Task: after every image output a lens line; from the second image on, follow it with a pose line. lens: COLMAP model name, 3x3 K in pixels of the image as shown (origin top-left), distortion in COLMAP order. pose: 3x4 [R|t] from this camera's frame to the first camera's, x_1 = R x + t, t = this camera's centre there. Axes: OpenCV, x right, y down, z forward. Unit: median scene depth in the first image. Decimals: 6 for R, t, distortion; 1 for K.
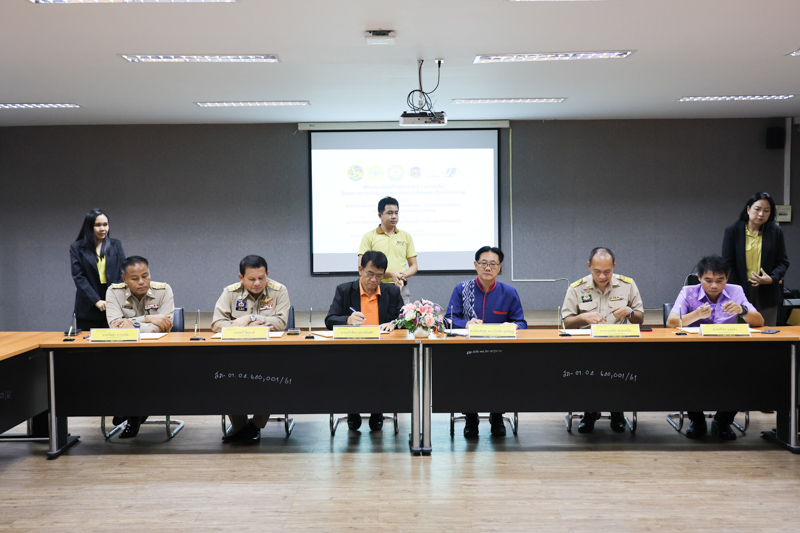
lens RADIAL K [[911.7, 0, 397.4], [0, 911.7, 266.8], [0, 0, 1]] dist [0.022841, 0.011148]
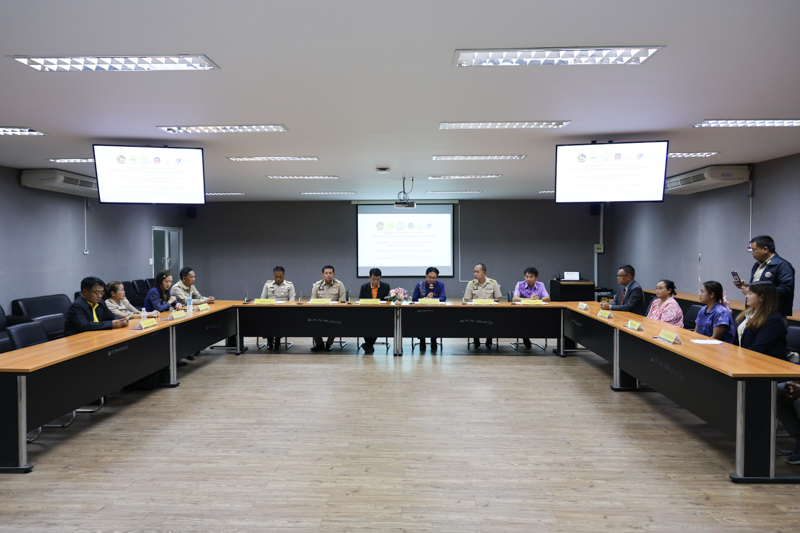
lens RADIAL K [[545.5, 0, 399.4], [0, 545.5, 268.1], [0, 0, 1]] dist [-0.000766, -0.000826]
pose [[0.999401, 0.009215, -0.033347, 0.071851], [-0.009602, 0.999888, -0.011452, 0.002463], [0.033238, 0.011765, 0.999378, -0.350188]]
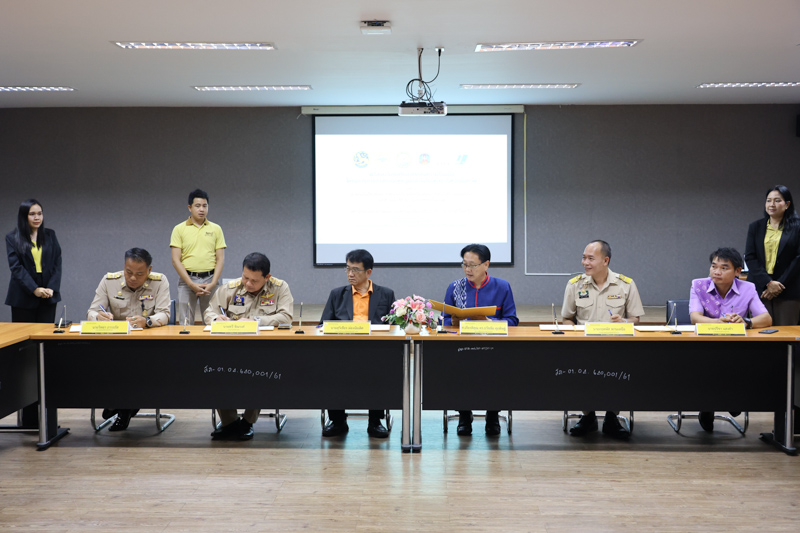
lens RADIAL K [[994.8, 0, 399.0], [0, 994.8, 264.6], [0, 0, 1]] dist [0.012278, -0.003697]
pose [[0.999723, 0.010066, -0.021263, 0.033132], [-0.009860, 0.999904, 0.009750, -0.007452], [0.021359, -0.009538, 0.999726, -0.075753]]
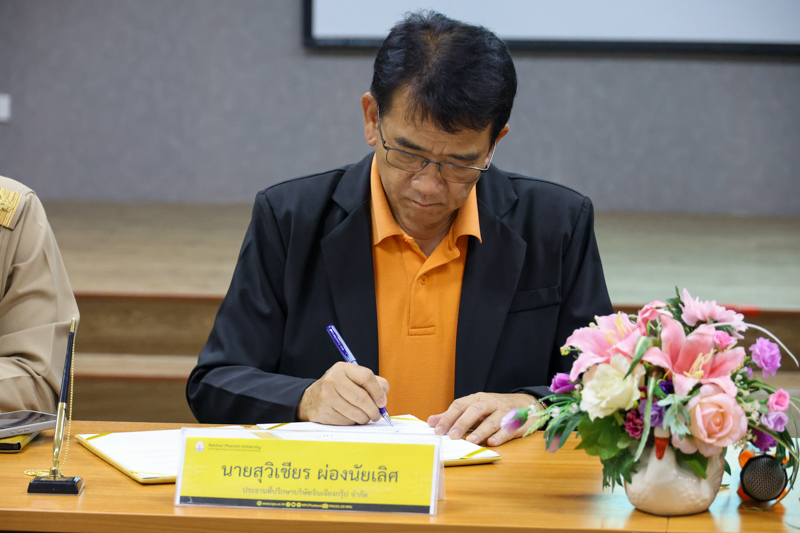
lens RADIAL K [[3185.2, 0, 399.8], [0, 3185.2, 266.5], [0, 0, 1]] dist [-0.394516, 1.598710]
pose [[0.992820, 0.034317, -0.114592, 0.041985], [-0.023687, 0.995396, 0.092877, -0.025979], [0.117251, -0.089496, 0.989062, 0.371068]]
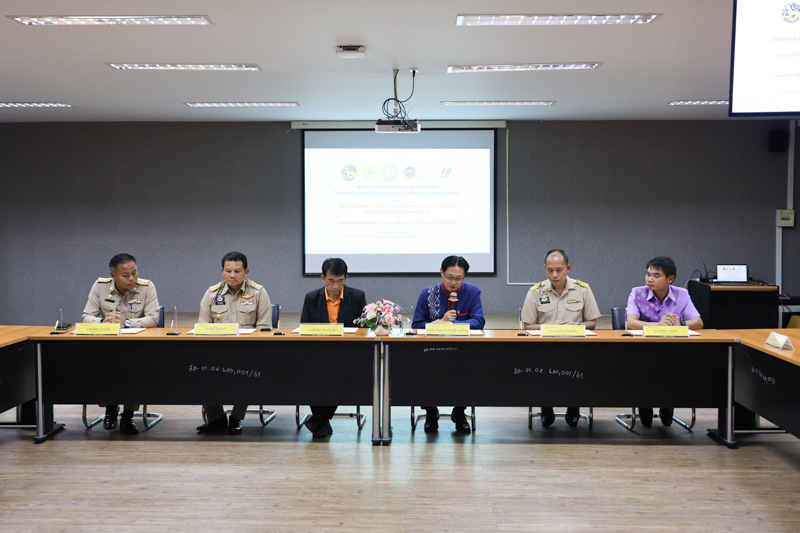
lens RADIAL K [[1010.2, 0, 403.1], [0, 1010.2, 266.6], [0, 0, 1]] dist [0.011667, -0.018459]
pose [[0.999721, 0.011368, -0.020714, 0.072515], [-0.011389, 0.999935, -0.000852, -0.002210], [0.020703, 0.001088, 0.999785, -0.178363]]
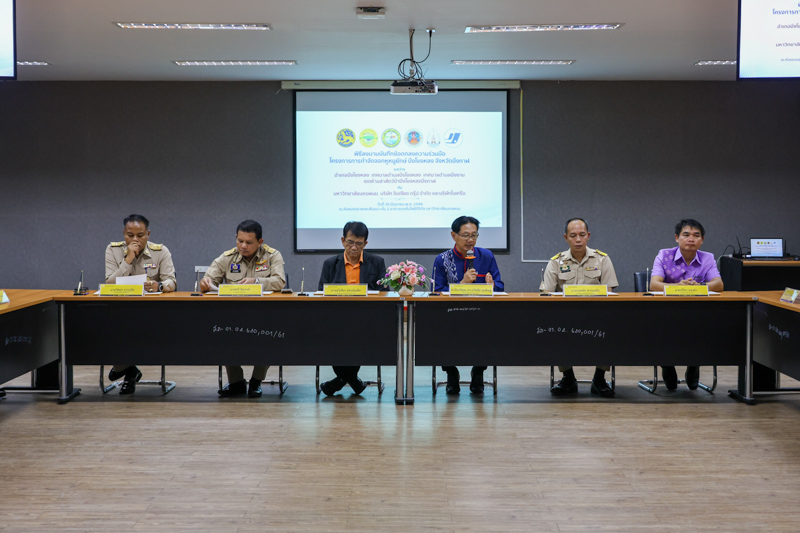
lens RADIAL K [[1294.5, 0, 409.0], [0, 1294.5, 244.6], [0, 0, 1]] dist [-0.027937, -0.098260]
pose [[0.999943, 0.009927, 0.004020, 0.022767], [-0.009861, 0.999822, -0.016059, 0.040686], [-0.004179, 0.016019, 0.999863, -0.509507]]
